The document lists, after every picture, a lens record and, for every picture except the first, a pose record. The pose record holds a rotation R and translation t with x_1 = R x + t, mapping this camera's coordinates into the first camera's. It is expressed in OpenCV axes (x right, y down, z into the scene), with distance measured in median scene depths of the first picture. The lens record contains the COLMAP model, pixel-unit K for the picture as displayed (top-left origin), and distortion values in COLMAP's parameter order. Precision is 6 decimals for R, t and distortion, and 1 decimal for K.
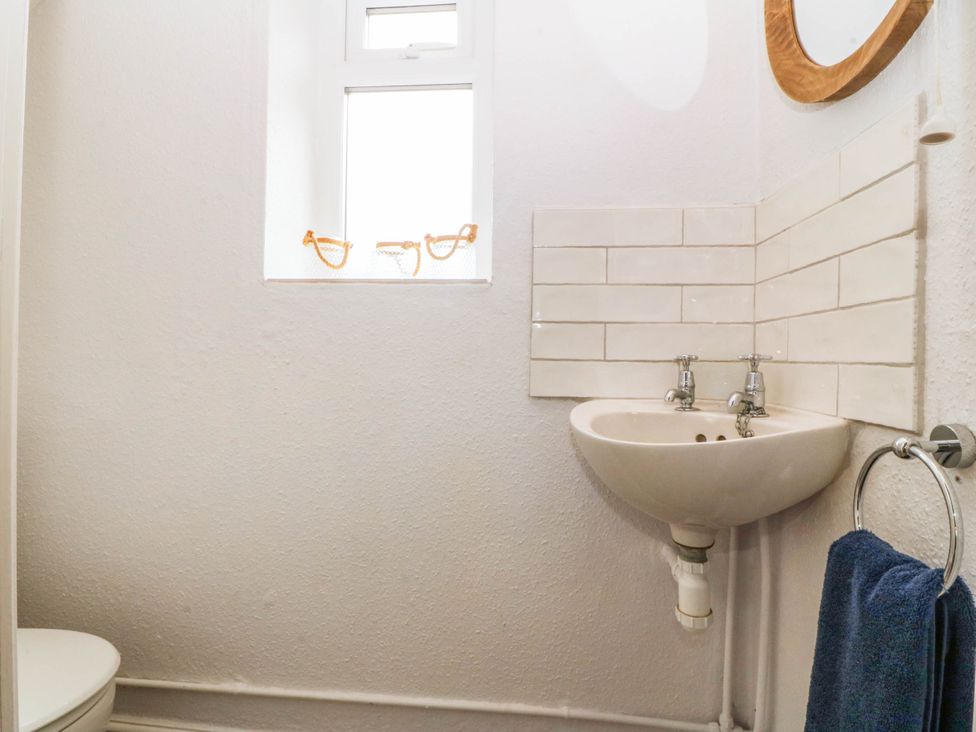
lens RADIAL K [[509.6, 0, 487.9], [0, 509.6, 361.2], [0, 0, 1]] dist [0.002282, -0.013994]
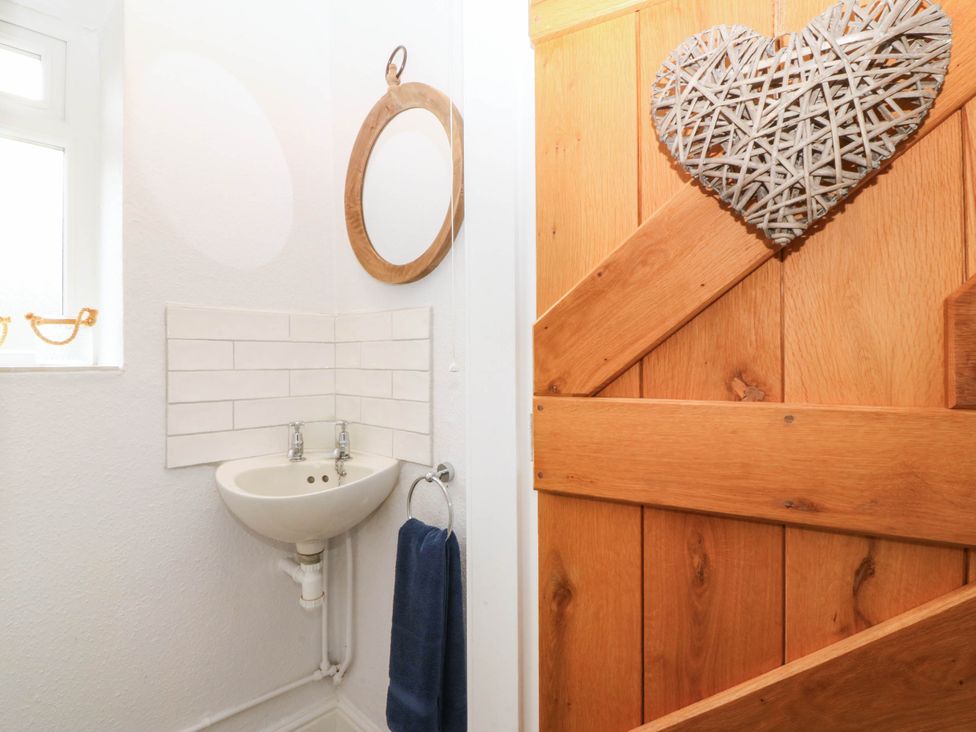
lens RADIAL K [[530.3, 0, 489.5], [0, 530.3, 360.9], [0, 0, 1]] dist [0.001671, -0.010618]
pose [[0.614078, -0.020868, 0.788969, -0.477811], [0.013785, 0.999781, 0.015715, -0.213269], [-0.789125, 0.001226, 0.614231, -0.356931]]
